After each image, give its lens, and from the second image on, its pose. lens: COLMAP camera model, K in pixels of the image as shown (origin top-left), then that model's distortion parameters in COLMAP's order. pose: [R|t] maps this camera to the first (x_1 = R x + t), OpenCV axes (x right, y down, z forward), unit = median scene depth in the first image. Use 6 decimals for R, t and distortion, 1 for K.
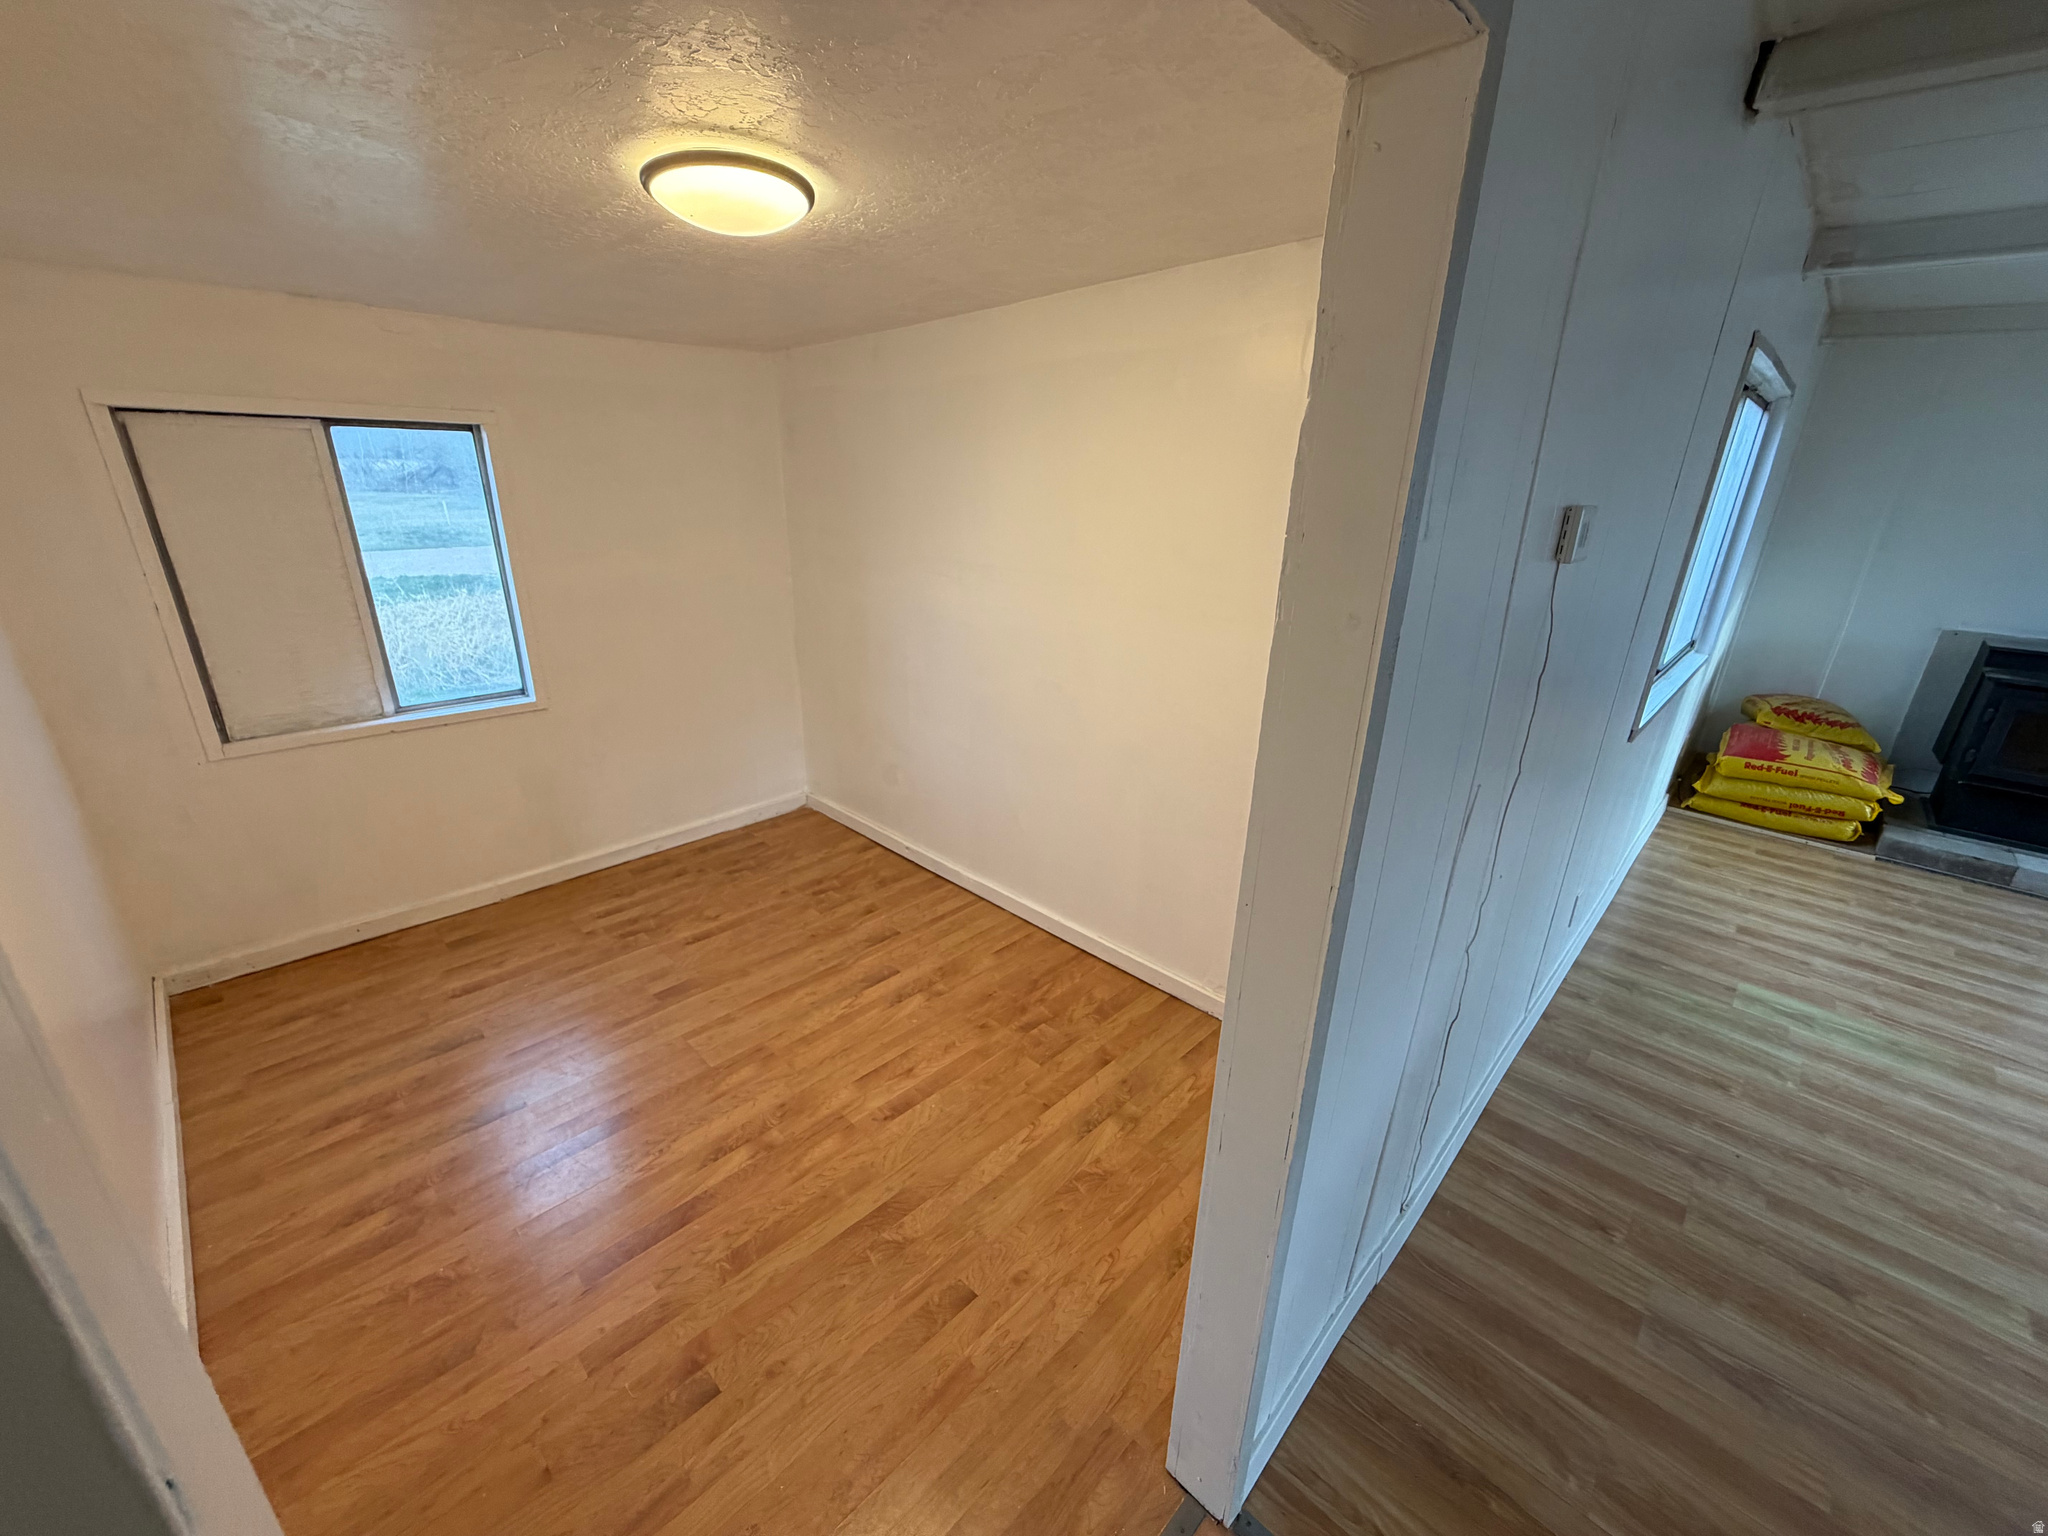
lens RADIAL K [[814.0, 0, 1022.4], [0, 814.0, 767.8], [0, 0, 1]] dist [-0.001543, 0.000294]
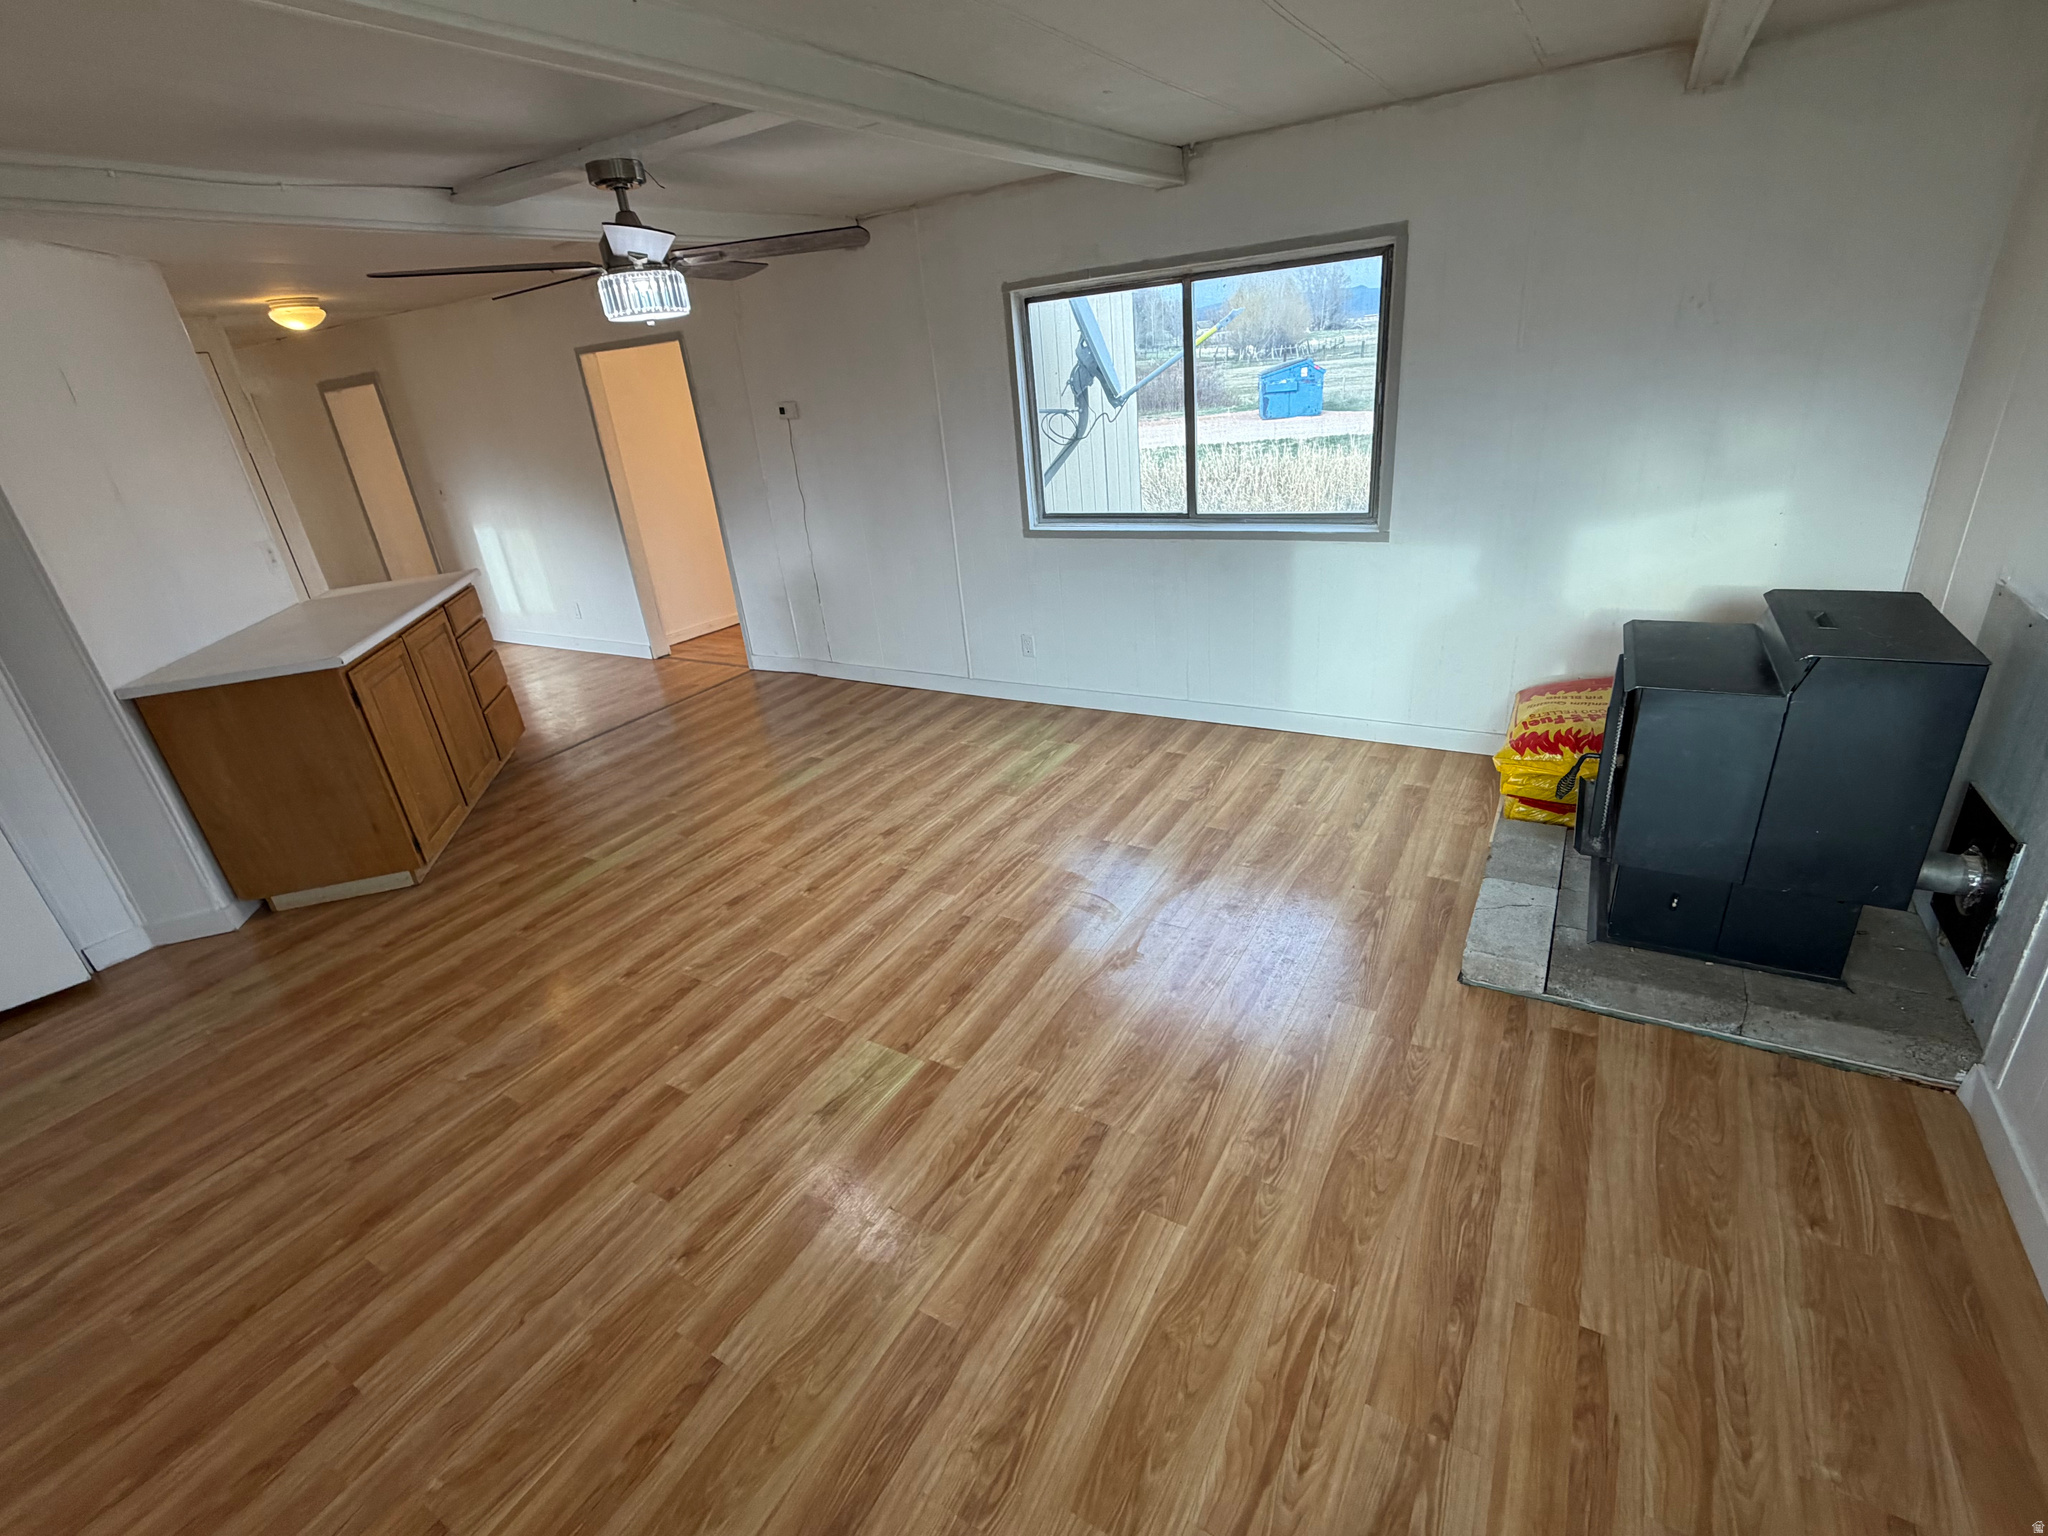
lens RADIAL K [[938.0, 0, 1020.8], [0, 938.0, 772.5], [0, 0, 1]] dist [-0.001685, -0.000085]
pose [[0.227638, 0.353792, -0.907200, 2.060184], [-0.247495, 0.922086, 0.297495, -0.117857], [0.941768, 0.156806, 0.297463, 0.407214]]
